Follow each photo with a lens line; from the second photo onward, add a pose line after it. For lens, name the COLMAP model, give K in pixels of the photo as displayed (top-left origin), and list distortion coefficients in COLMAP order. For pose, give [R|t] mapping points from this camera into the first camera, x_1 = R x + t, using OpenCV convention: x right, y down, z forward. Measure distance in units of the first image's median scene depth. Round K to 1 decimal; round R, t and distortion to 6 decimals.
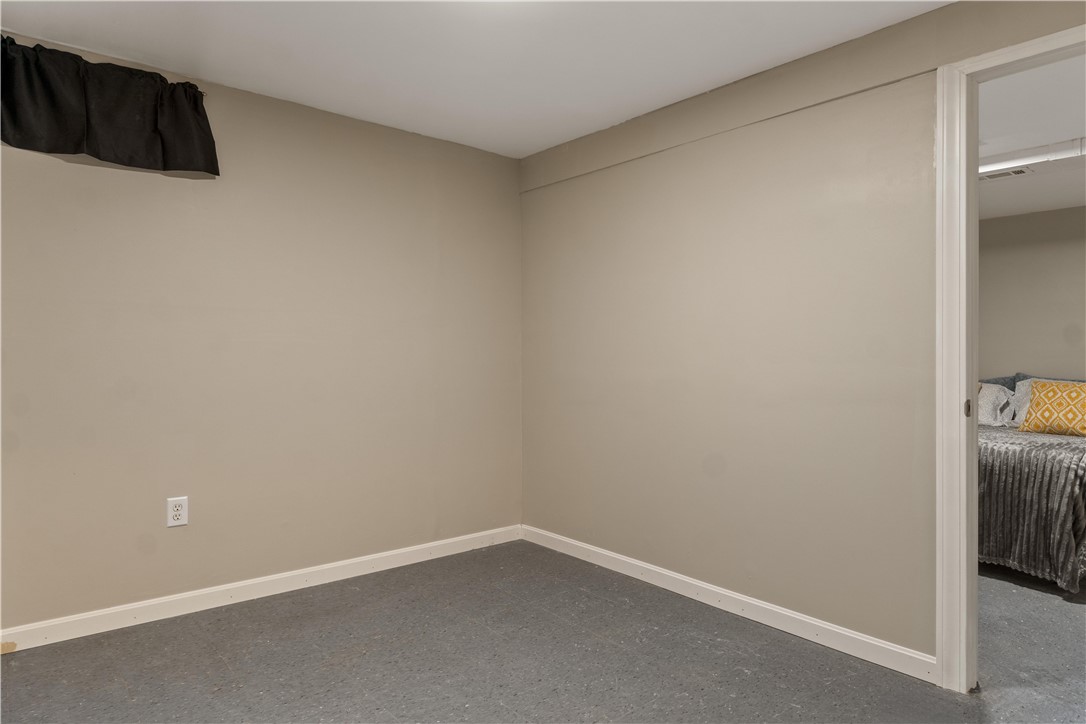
lens RADIAL K [[651.6, 0, 547.9], [0, 651.6, 352.5], [0, 0, 1]] dist [-0.000694, -0.000111]
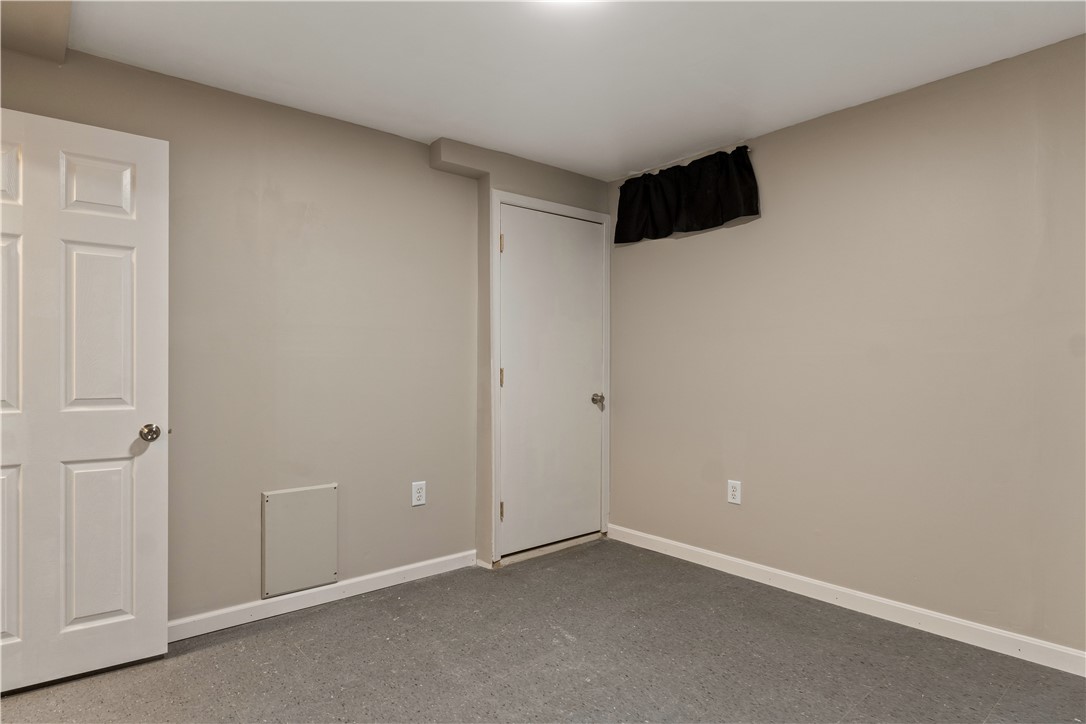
lens RADIAL K [[610.9, 0, 543.0], [0, 610.9, 362.0], [0, 0, 1]] dist [-0.000959, -0.001039]
pose [[0.006488, -0.004678, -0.999968, 0.610396], [0.011908, 0.999919, -0.004600, -0.005934], [0.999908, -0.011878, 0.006543, 0.625695]]
